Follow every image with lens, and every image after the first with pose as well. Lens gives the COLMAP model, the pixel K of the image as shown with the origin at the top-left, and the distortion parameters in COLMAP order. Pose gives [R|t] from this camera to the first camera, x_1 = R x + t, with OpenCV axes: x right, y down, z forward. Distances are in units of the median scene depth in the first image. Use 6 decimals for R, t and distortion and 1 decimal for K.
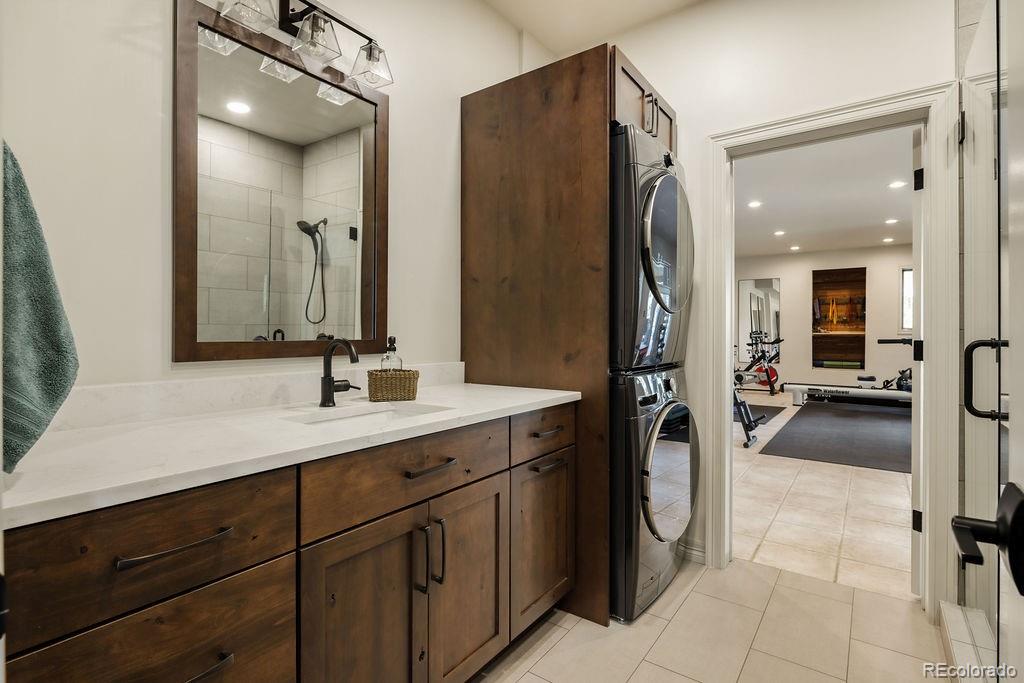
lens RADIAL K [[494.2, 0, 508.3], [0, 494.2, 335.3], [0, 0, 1]] dist [0.001298, -0.000026]
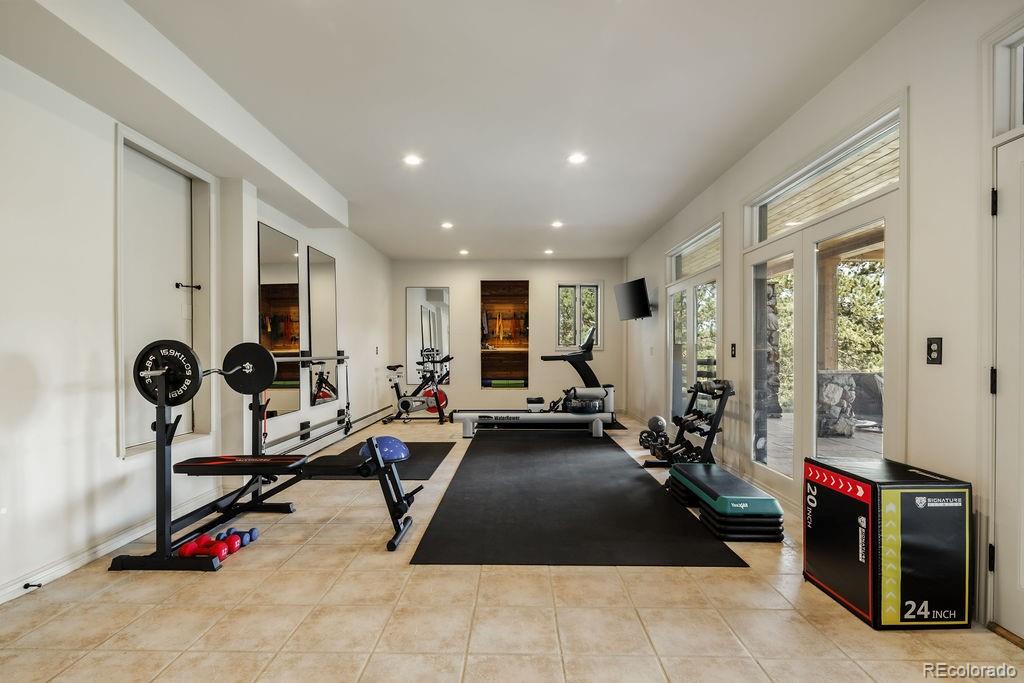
lens RADIAL K [[494.2, 0, 510.7], [0, 494.2, 348.6], [0, 0, 1]] dist [0.001298, -0.000026]
pose [[0.814527, -0.001807, 0.580123, 0.139525], [0.007388, 0.999946, -0.007259, 0.000339], [-0.580078, 0.010199, 0.814497, 0.240937]]
